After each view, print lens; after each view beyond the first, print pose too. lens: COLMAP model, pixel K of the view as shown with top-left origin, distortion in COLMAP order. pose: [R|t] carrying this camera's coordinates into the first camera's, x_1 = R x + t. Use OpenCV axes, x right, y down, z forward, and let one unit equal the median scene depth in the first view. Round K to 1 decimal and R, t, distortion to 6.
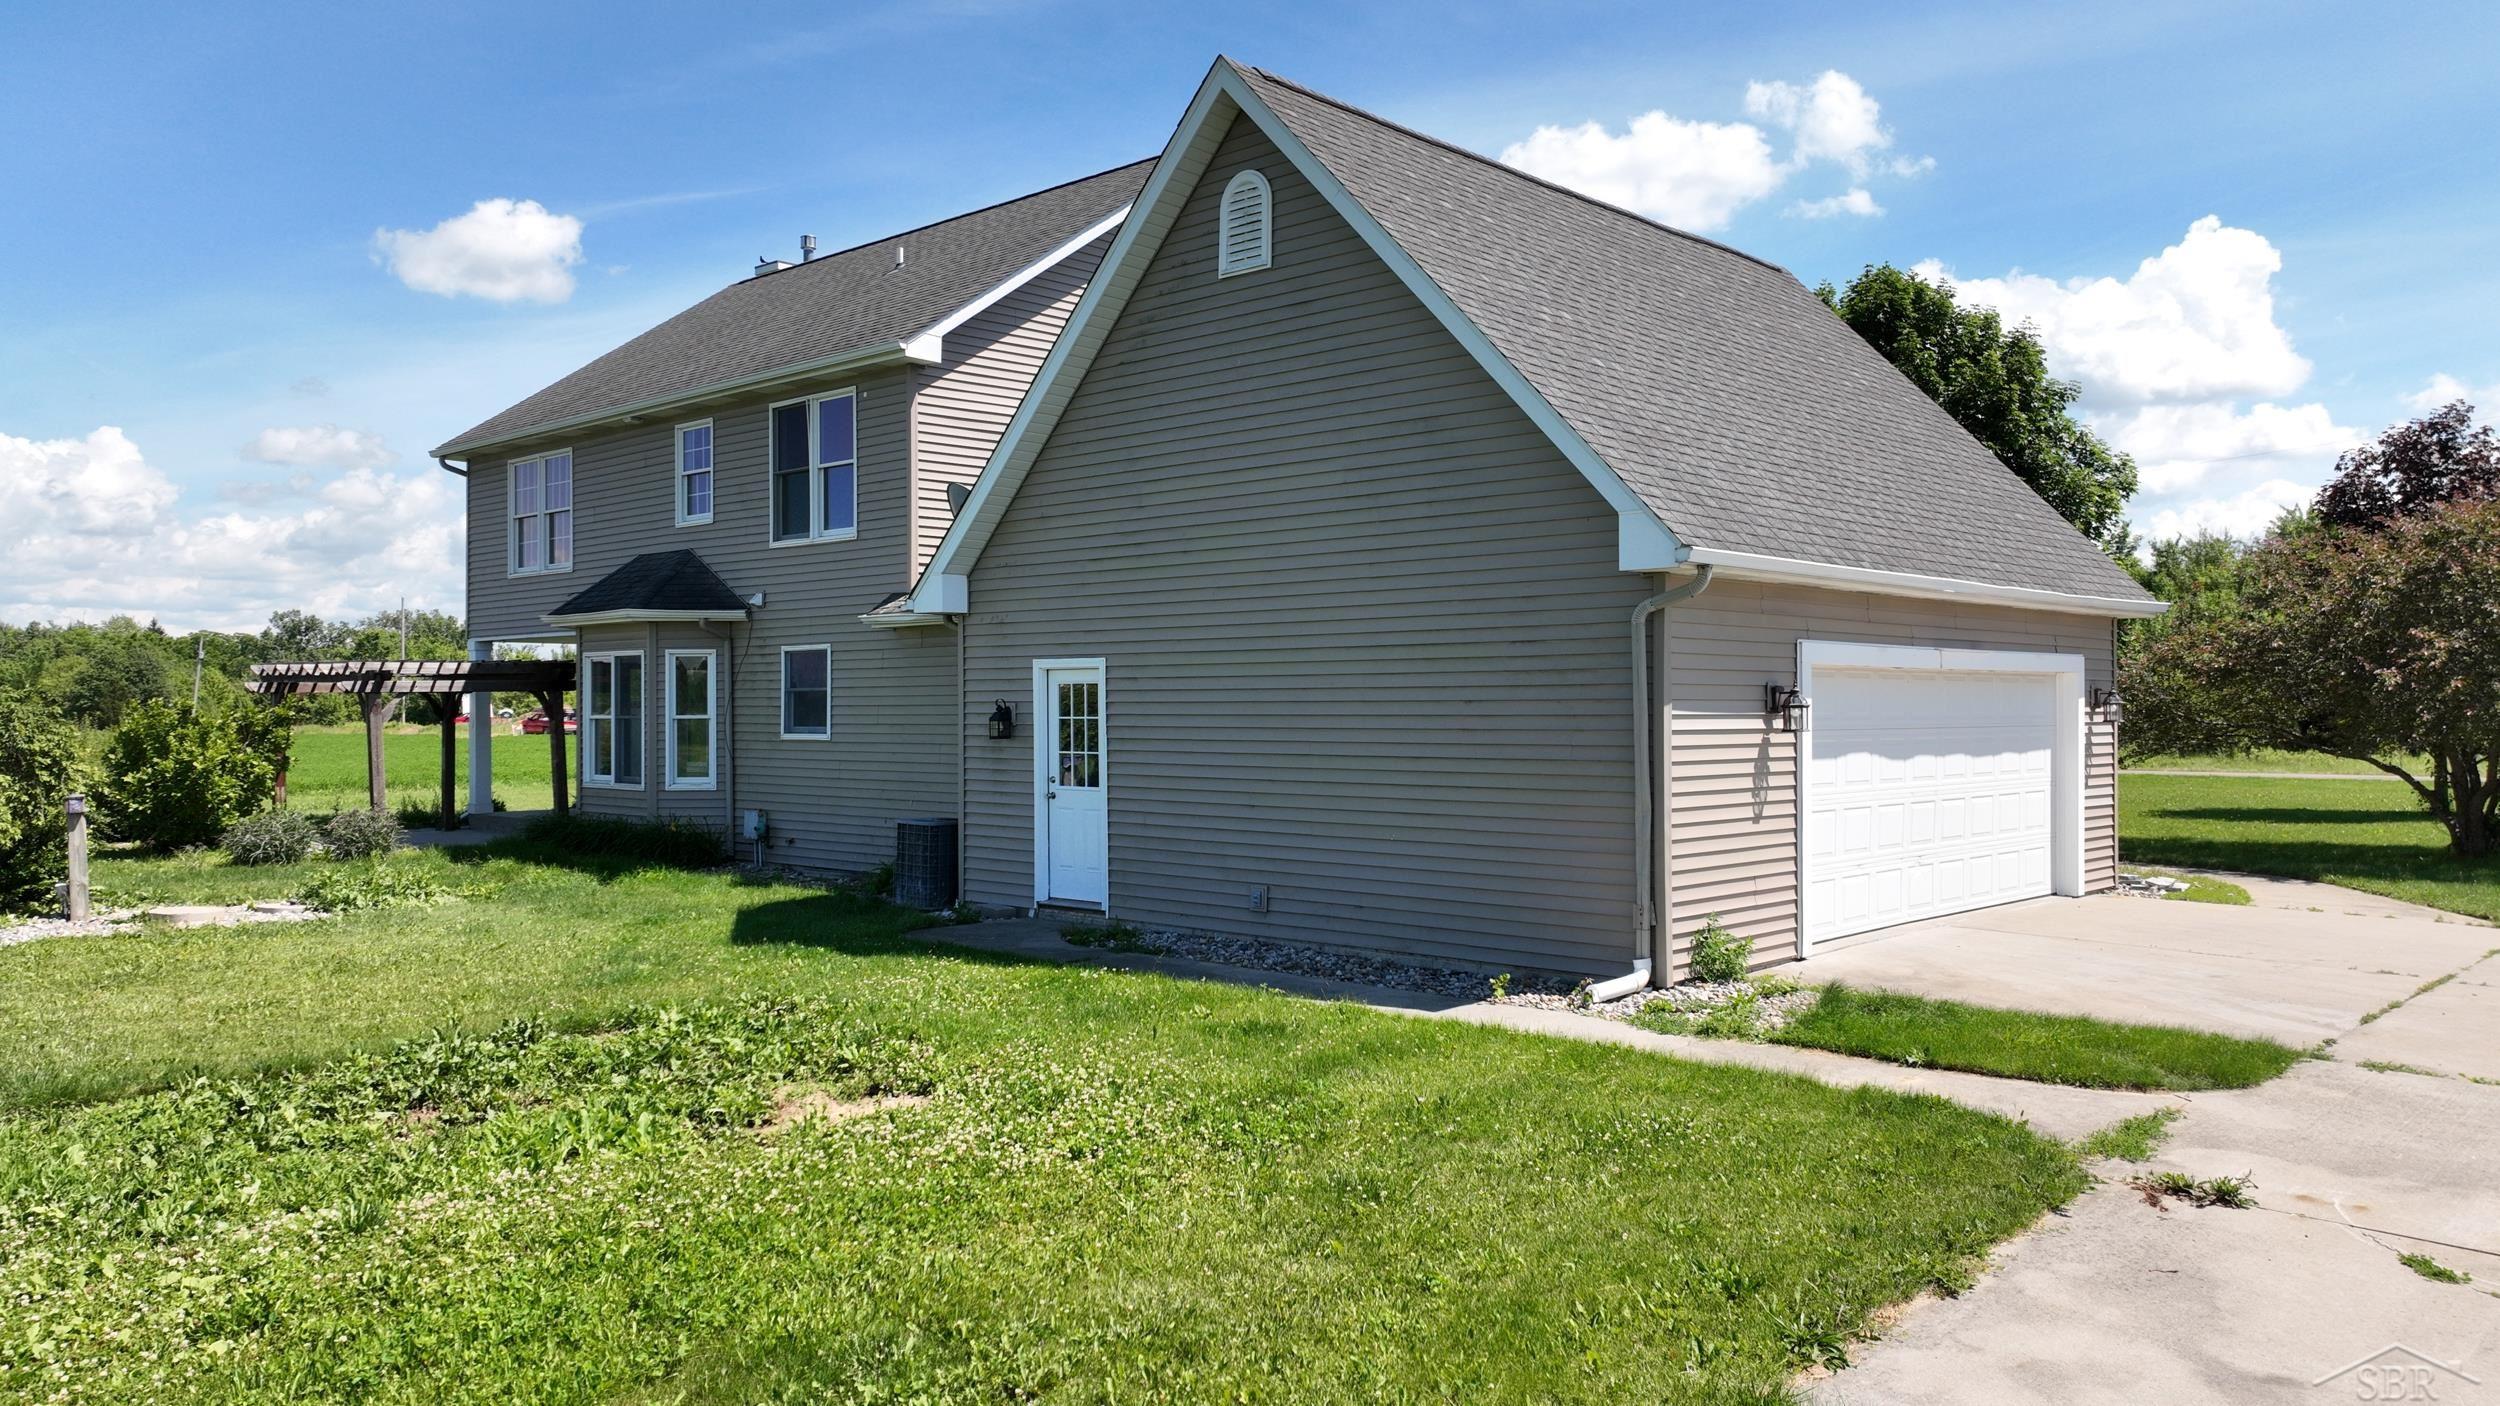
lens RADIAL K [[1801.0, 0, 1264.5], [0, 1801.0, 709.9], [0, 0, 1]] dist [-0.008268, 0.078194]
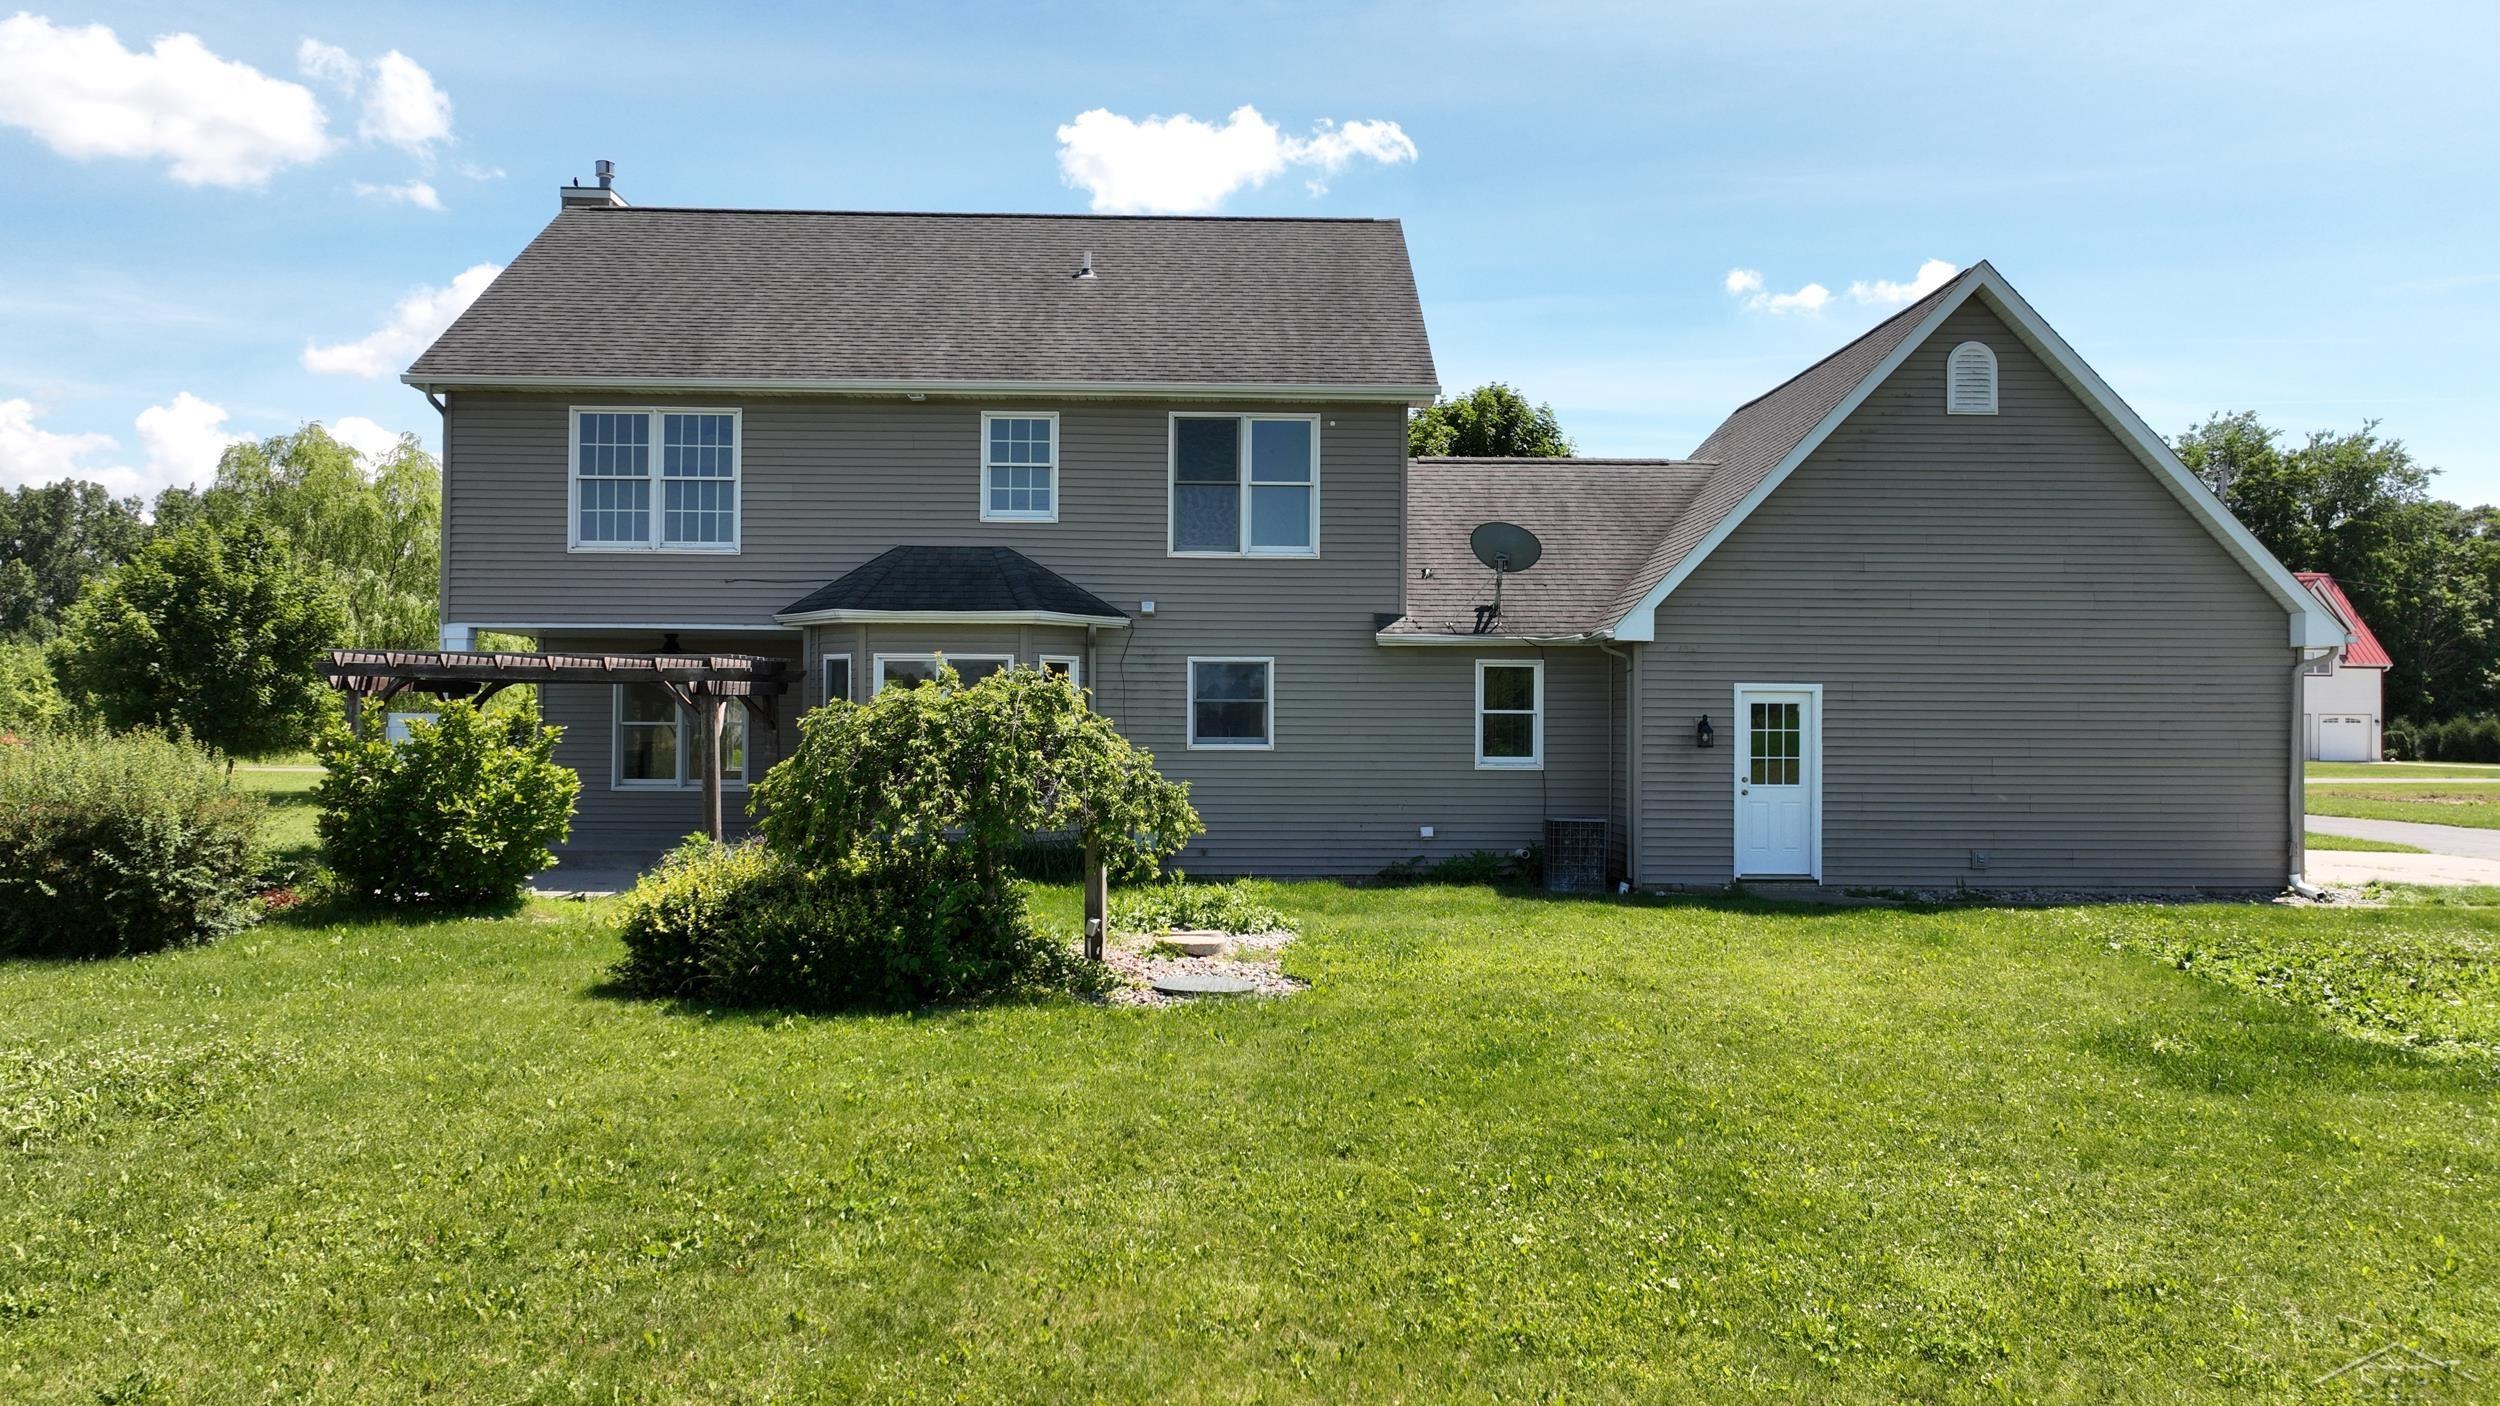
lens RADIAL K [[1801.0, 0, 1264.5], [0, 1801.0, 709.9], [0, 0, 1]] dist [-0.008268, 0.078194]
pose [[0.714987, 0.013758, 0.699002, -0.953891], [-0.006672, 0.999895, -0.012857, 0.006782], [-0.699106, 0.004529, 0.715004, 0.263346]]
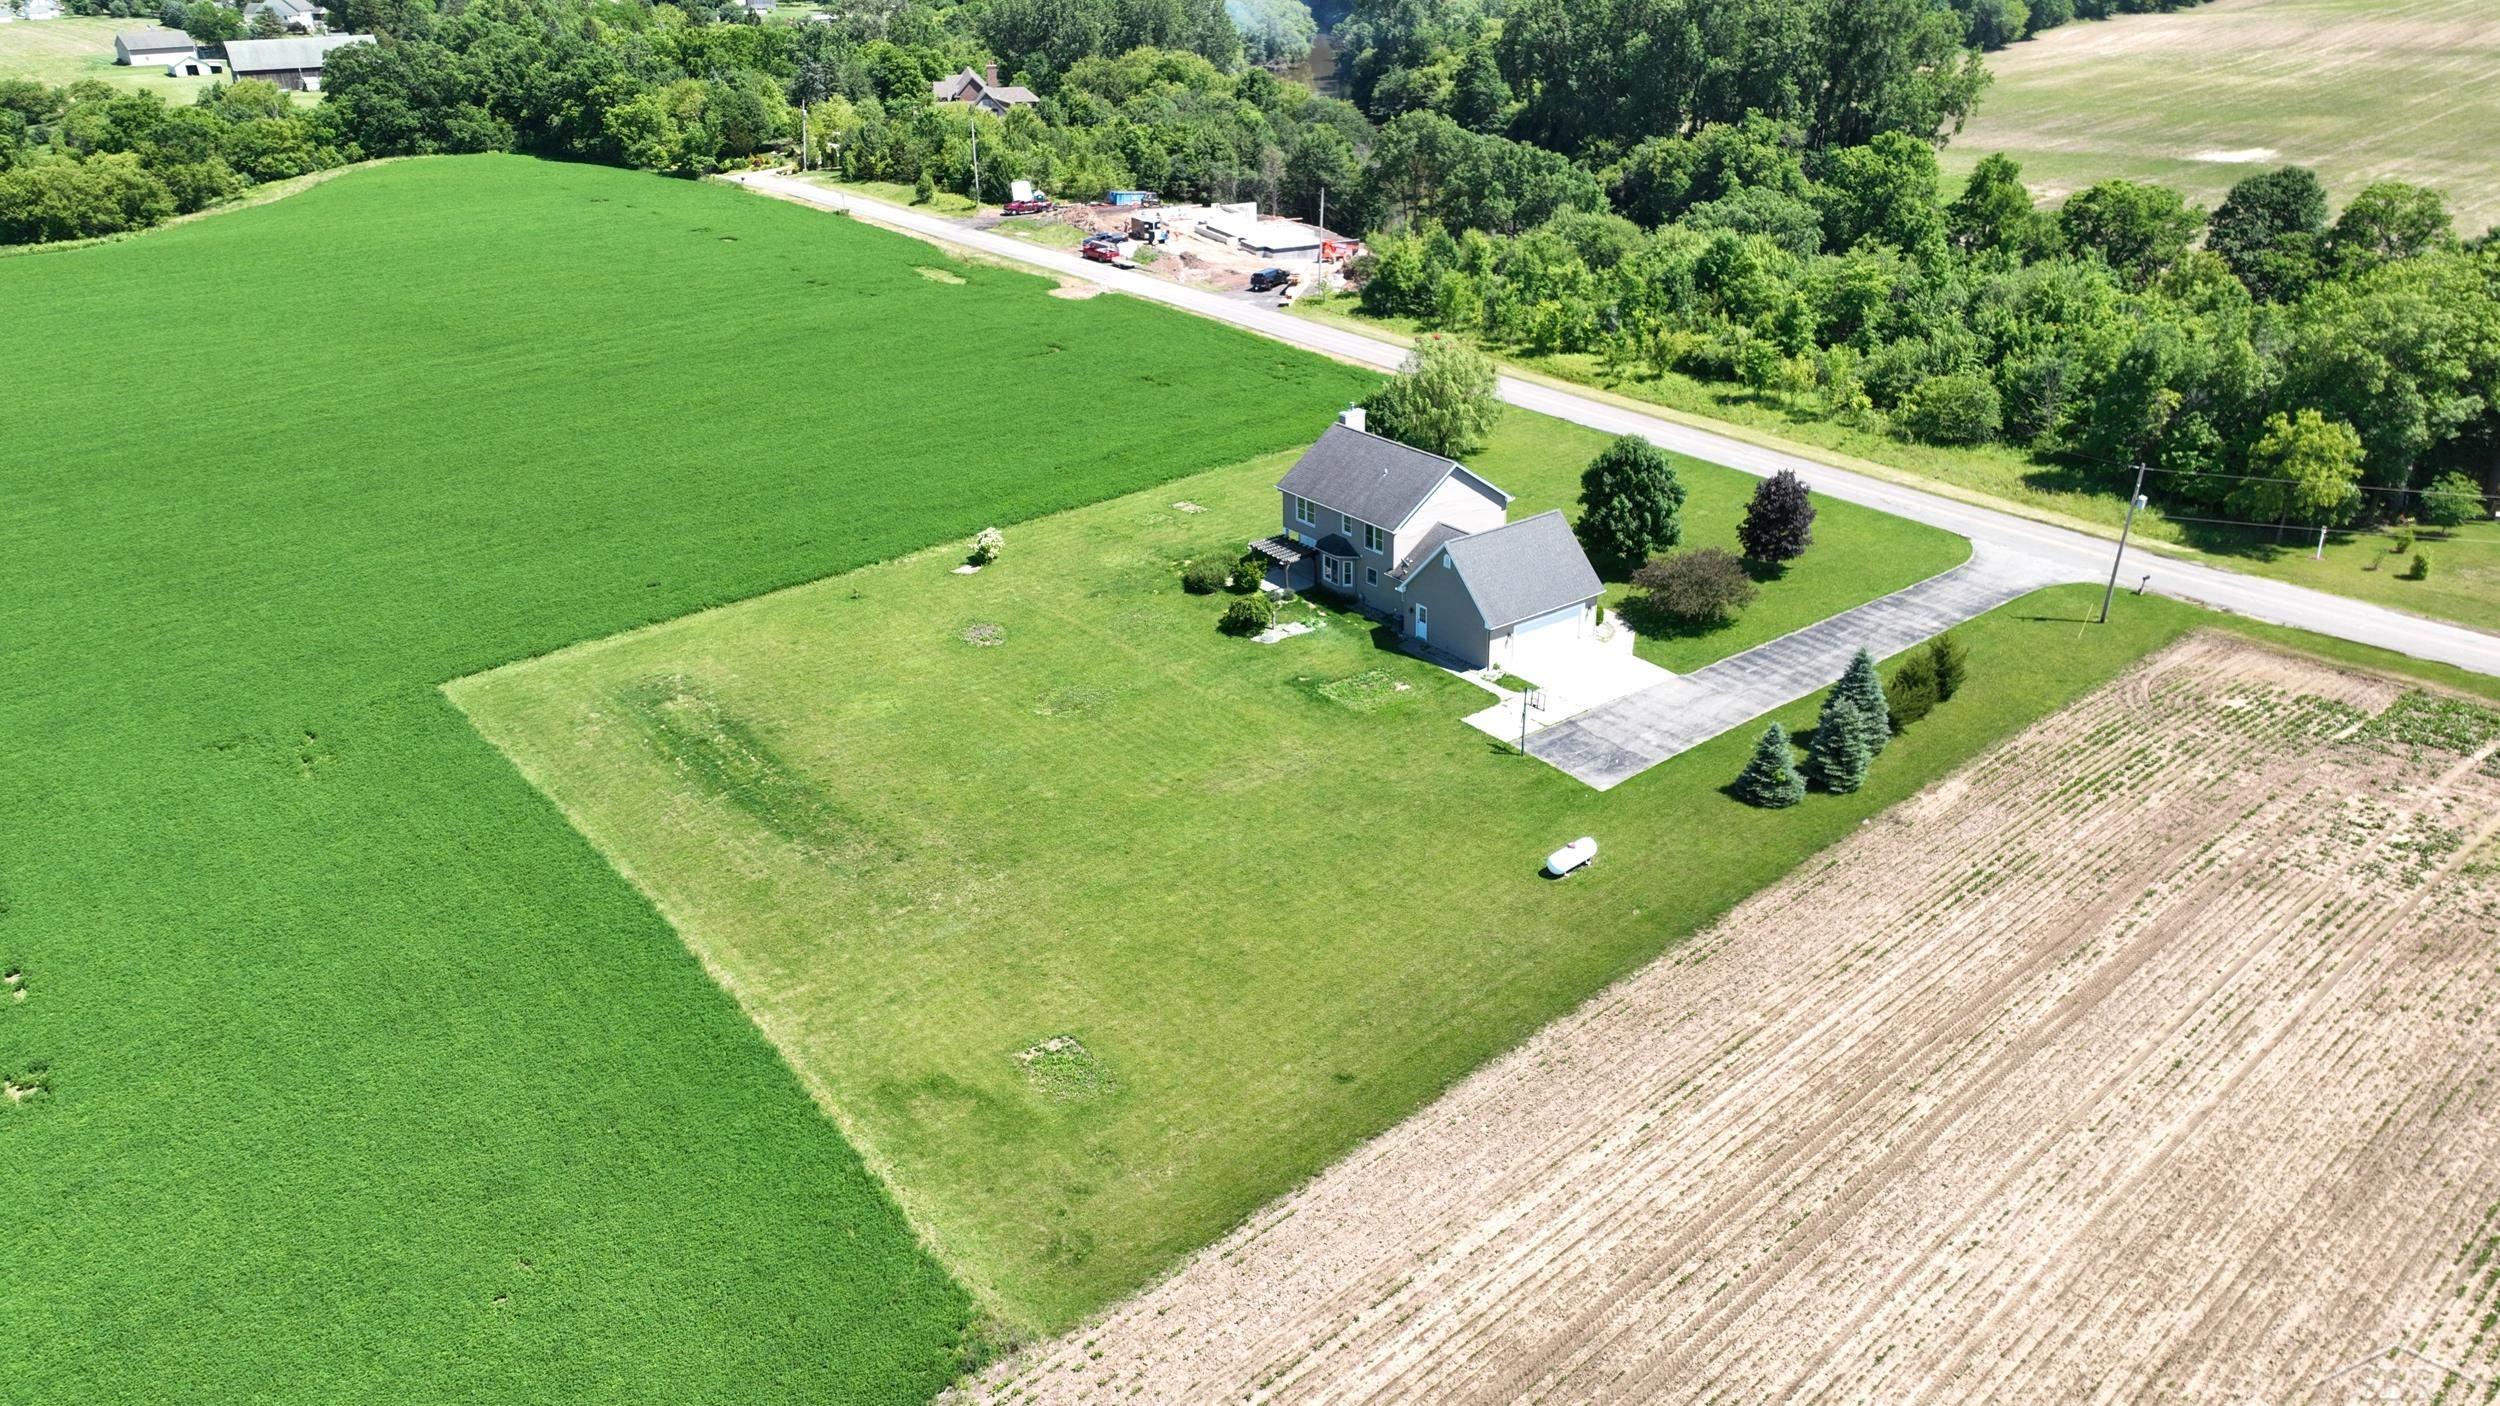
lens RADIAL K [[1796.7, 0, 1281.2], [0, 1796.7, 700.6], [0, 0, 1]] dist [0.001147, 0.012479]
pose [[0.985790, 0.063811, -0.155392, 0.337120], [0.006082, 0.910878, 0.412630, -1.899270], [0.167873, -0.407712, 0.897546, -4.040641]]
